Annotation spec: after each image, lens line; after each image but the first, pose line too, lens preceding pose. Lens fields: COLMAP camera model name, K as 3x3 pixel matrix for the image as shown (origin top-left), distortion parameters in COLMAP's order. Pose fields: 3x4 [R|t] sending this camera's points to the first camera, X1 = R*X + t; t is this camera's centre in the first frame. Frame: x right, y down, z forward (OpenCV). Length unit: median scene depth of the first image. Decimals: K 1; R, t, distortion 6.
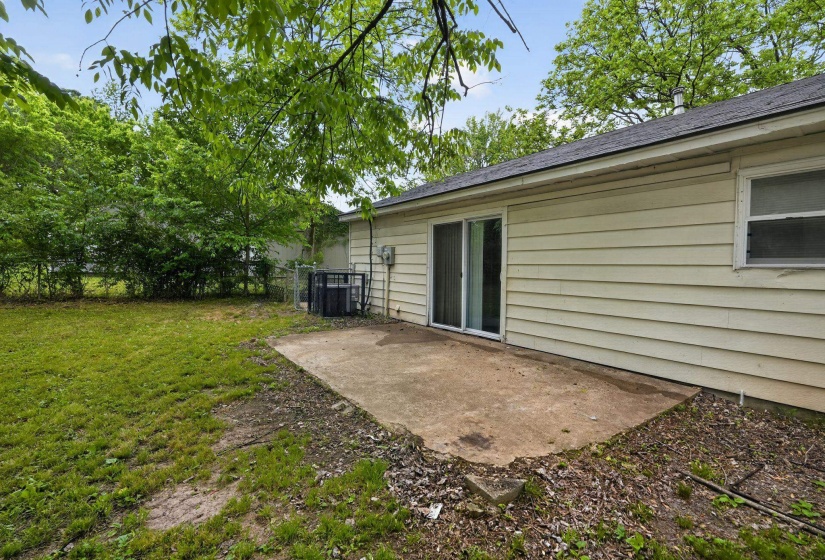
lens RADIAL K [[370.3, 0, 407.6], [0, 370.3, 281.7], [0, 0, 1]] dist [-0.003064, 0.000018]
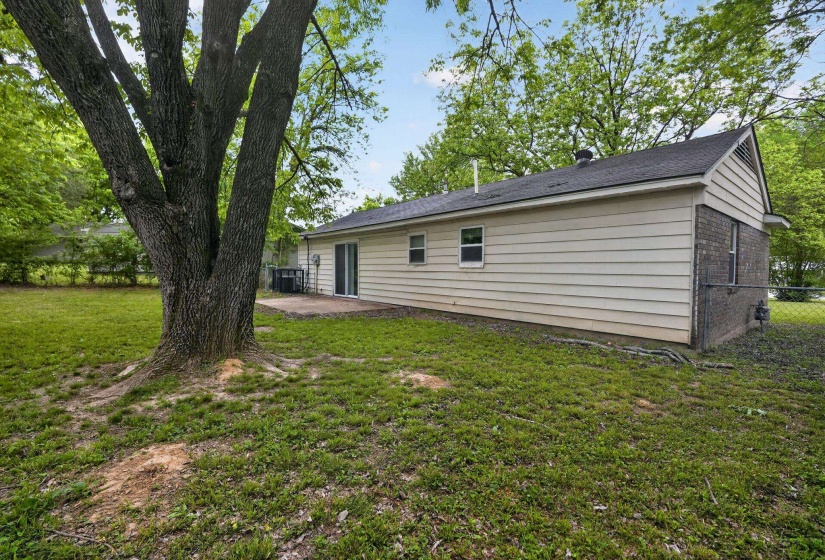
lens RADIAL K [[370.3, 0, 416.1], [0, 370.3, 282.0], [0, 0, 1]] dist [-0.003064, 0.000018]
pose [[0.997498, -0.003472, 0.070607, 0.279256], [0.003451, 0.999994, 0.000429, 0.028855], [-0.070608, -0.000185, 0.997504, -0.764224]]
